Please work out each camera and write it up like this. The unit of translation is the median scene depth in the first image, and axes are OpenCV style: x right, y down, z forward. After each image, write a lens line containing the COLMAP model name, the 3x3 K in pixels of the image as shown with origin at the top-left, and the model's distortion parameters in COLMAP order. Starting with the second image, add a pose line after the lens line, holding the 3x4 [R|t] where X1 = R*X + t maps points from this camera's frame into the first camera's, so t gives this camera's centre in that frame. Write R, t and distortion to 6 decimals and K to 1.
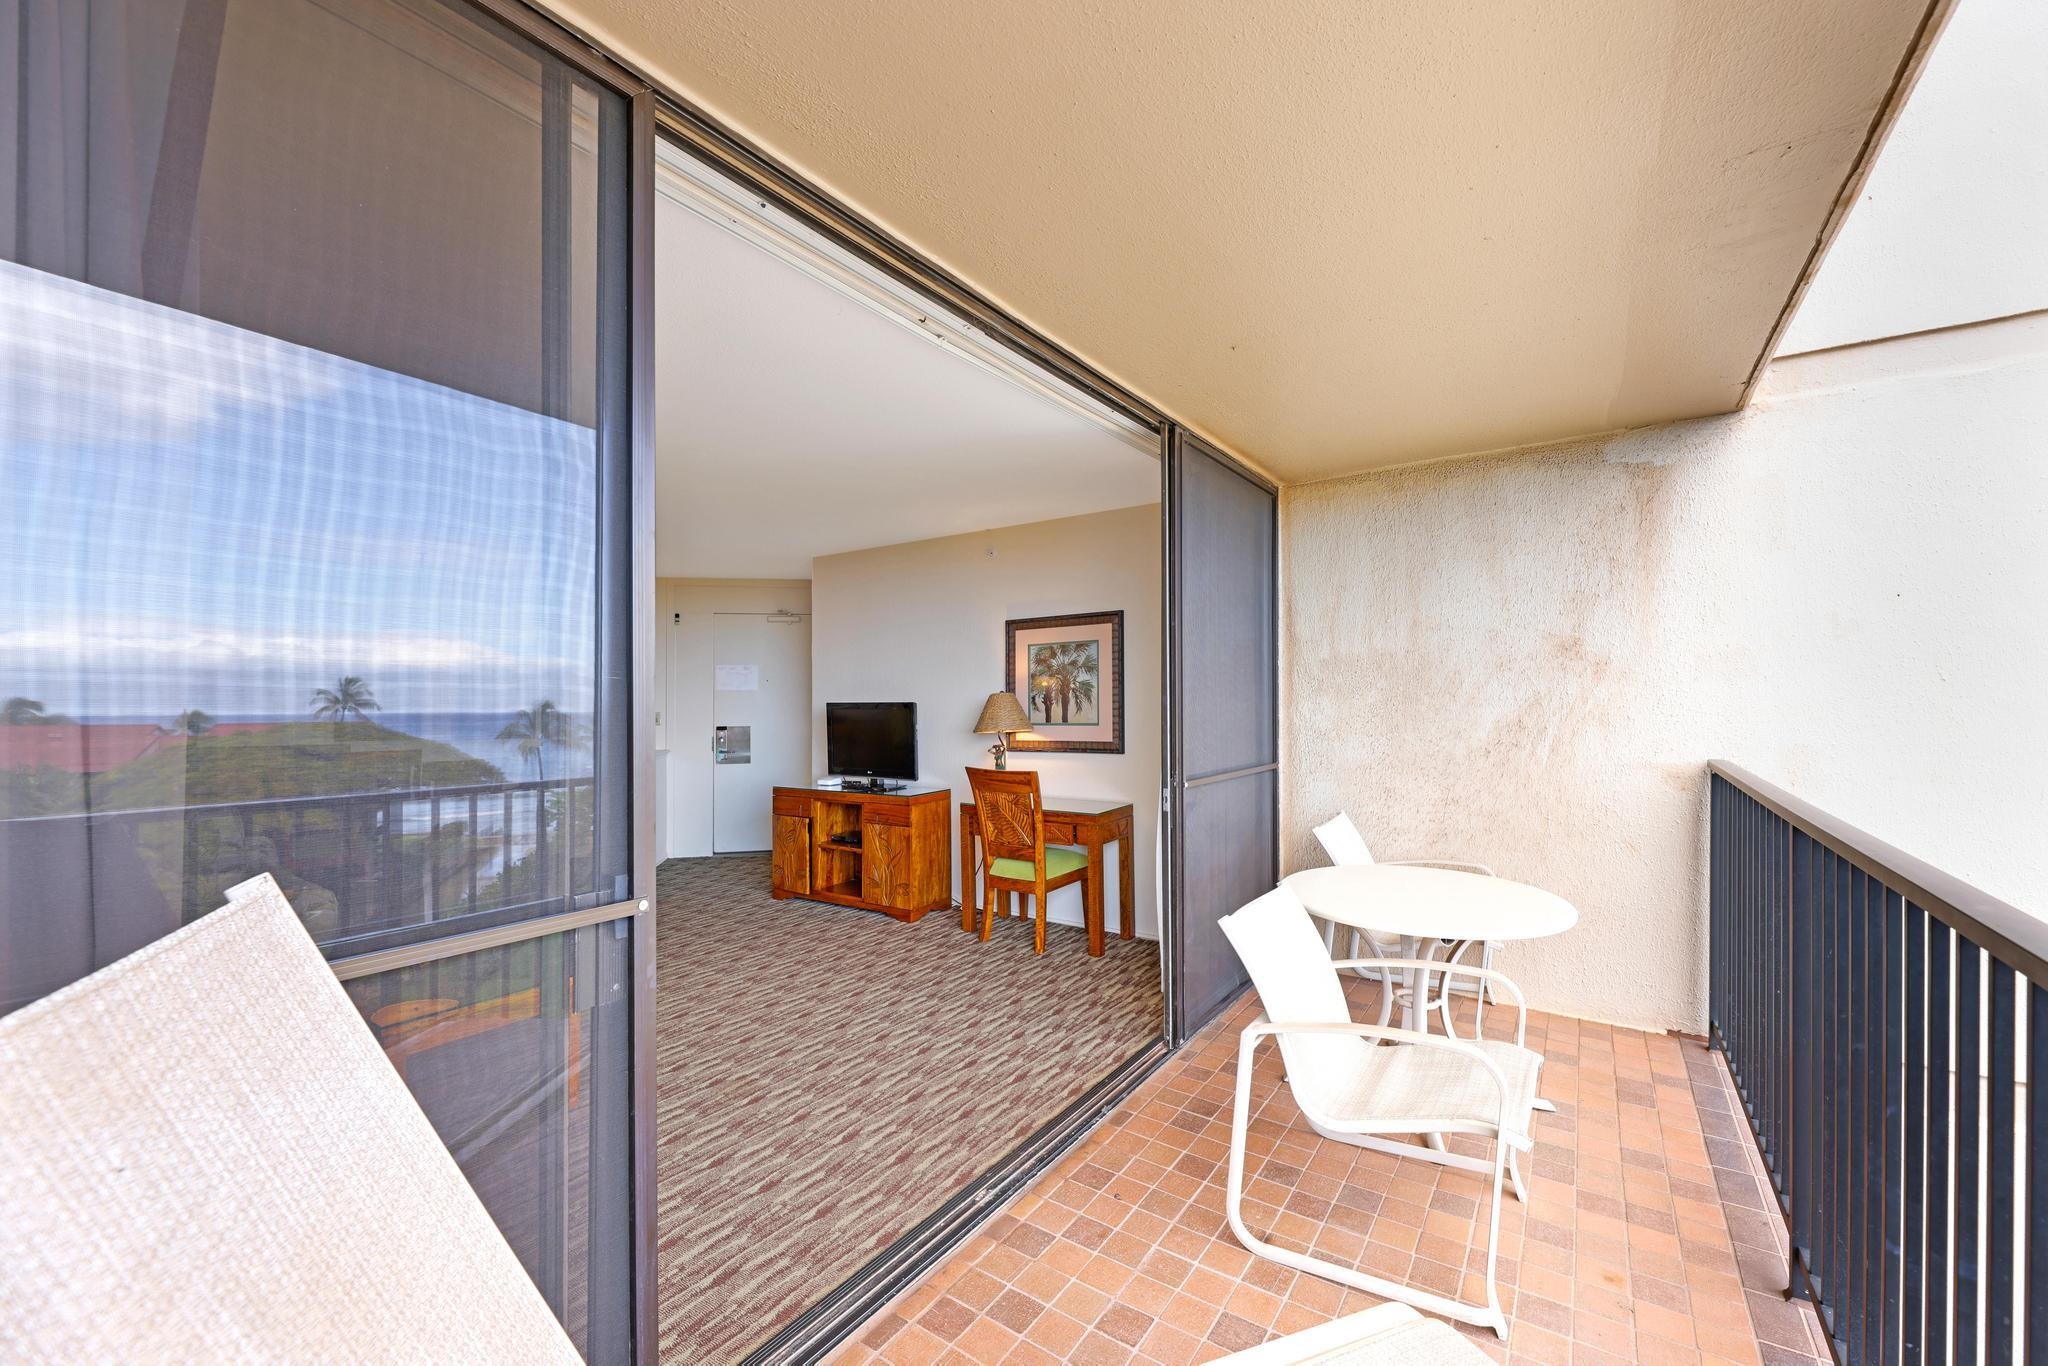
lens RADIAL K [[839.0, 0, 1020.1], [0, 839.0, 692.3], [0, 0, 1]] dist [0.017774, -0.000210]
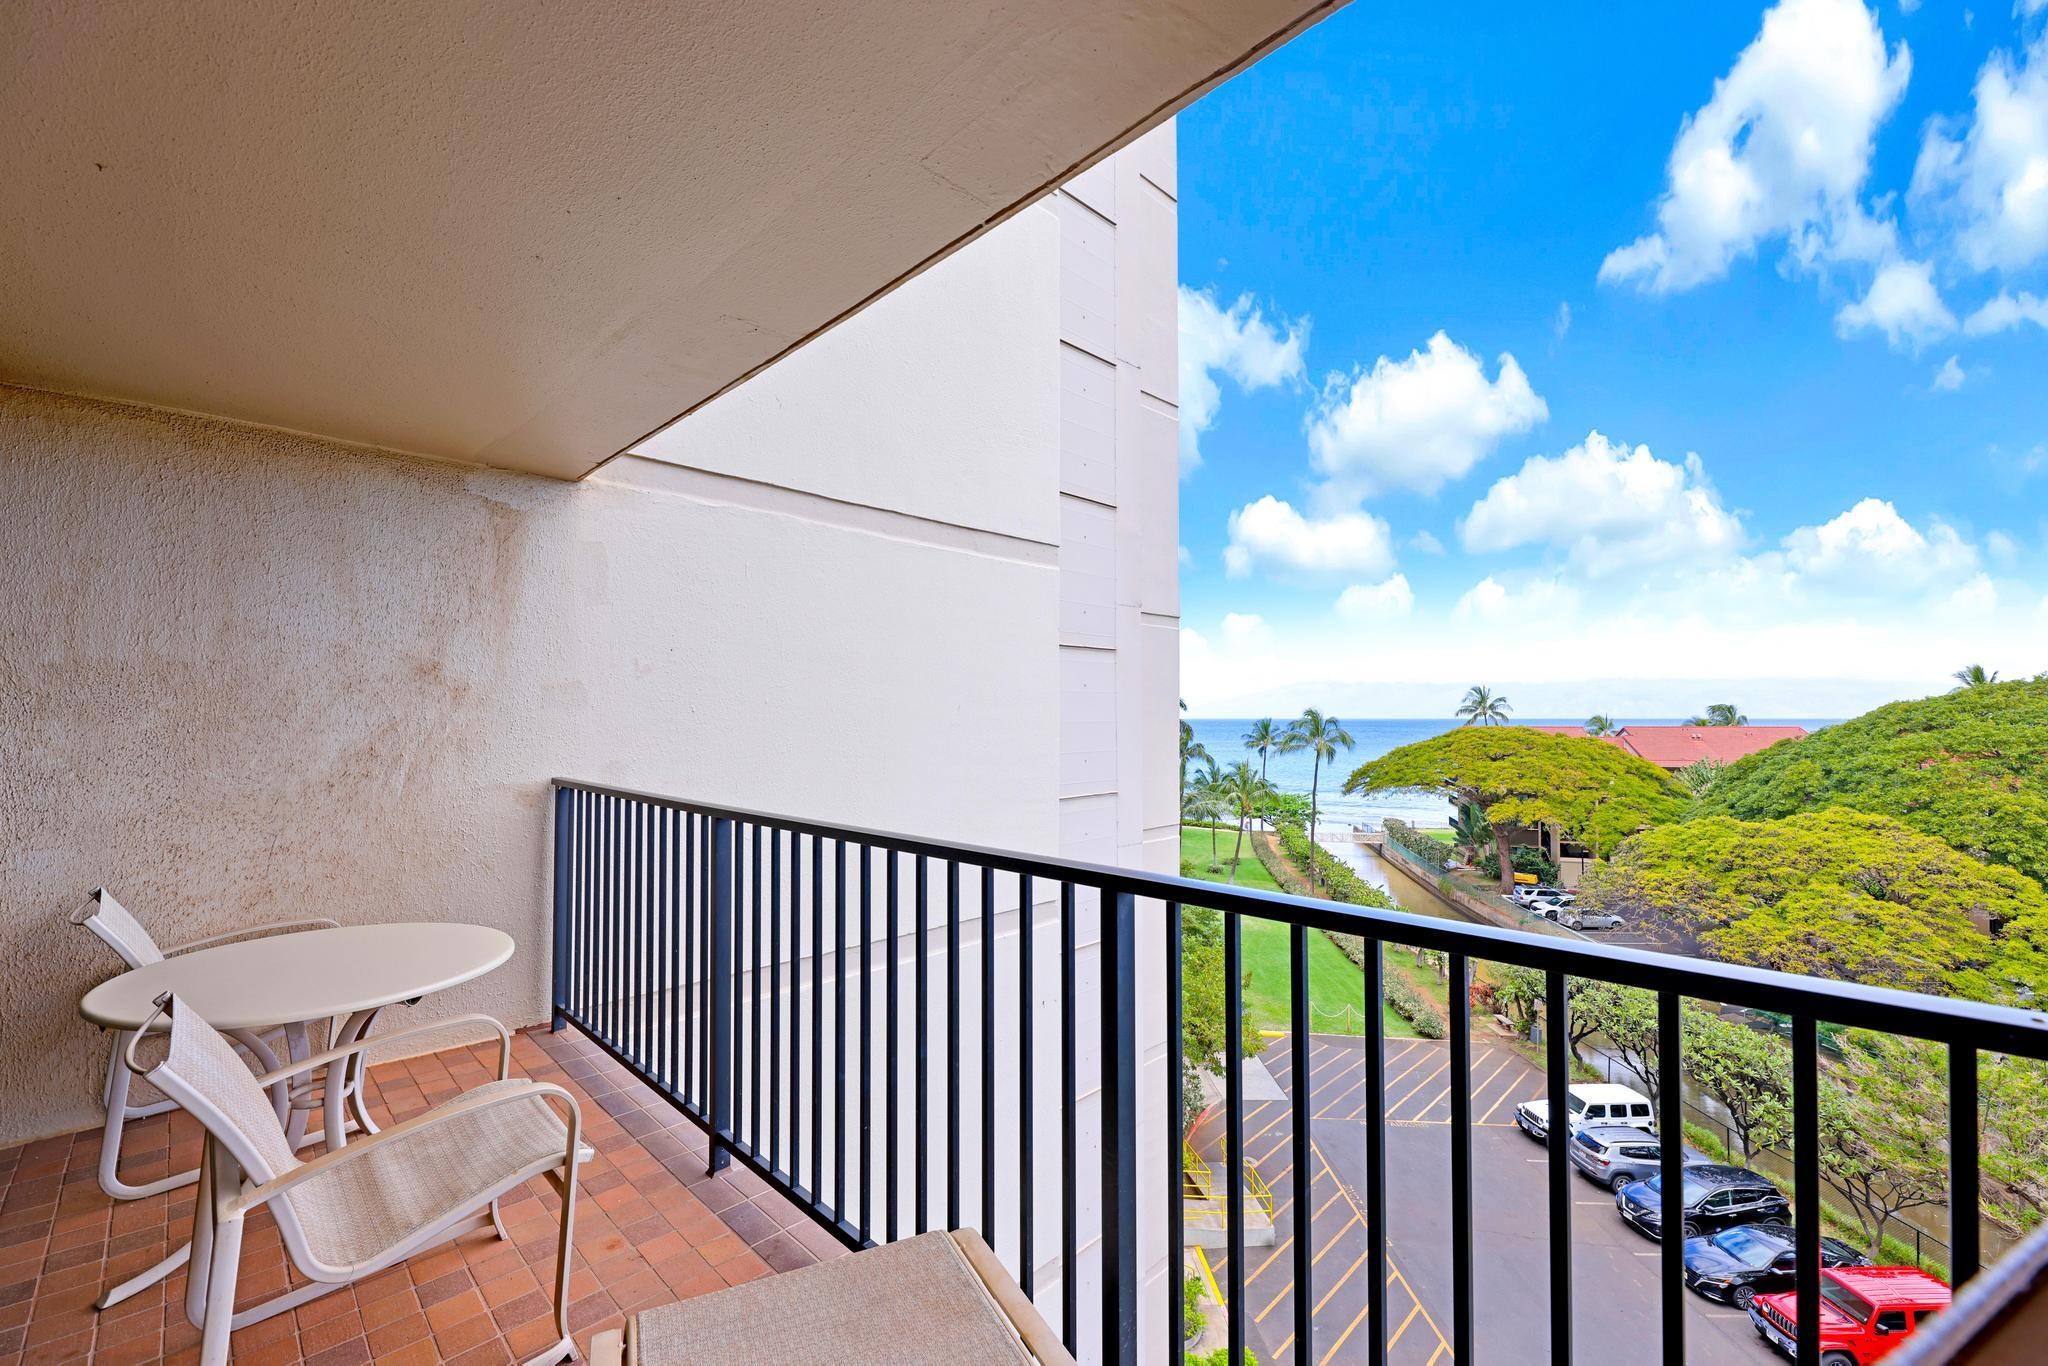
lens RADIAL K [[845.2, 0, 1025.1], [0, 845.2, 707.4], [0, 0, 1]] dist [0.001177, -0.000249]
pose [[0.189095, 0.021130, 0.981732, -0.126139], [-0.010874, 0.999752, -0.019423, -0.000201], [-0.981899, -0.007002, 0.189277, 0.109785]]
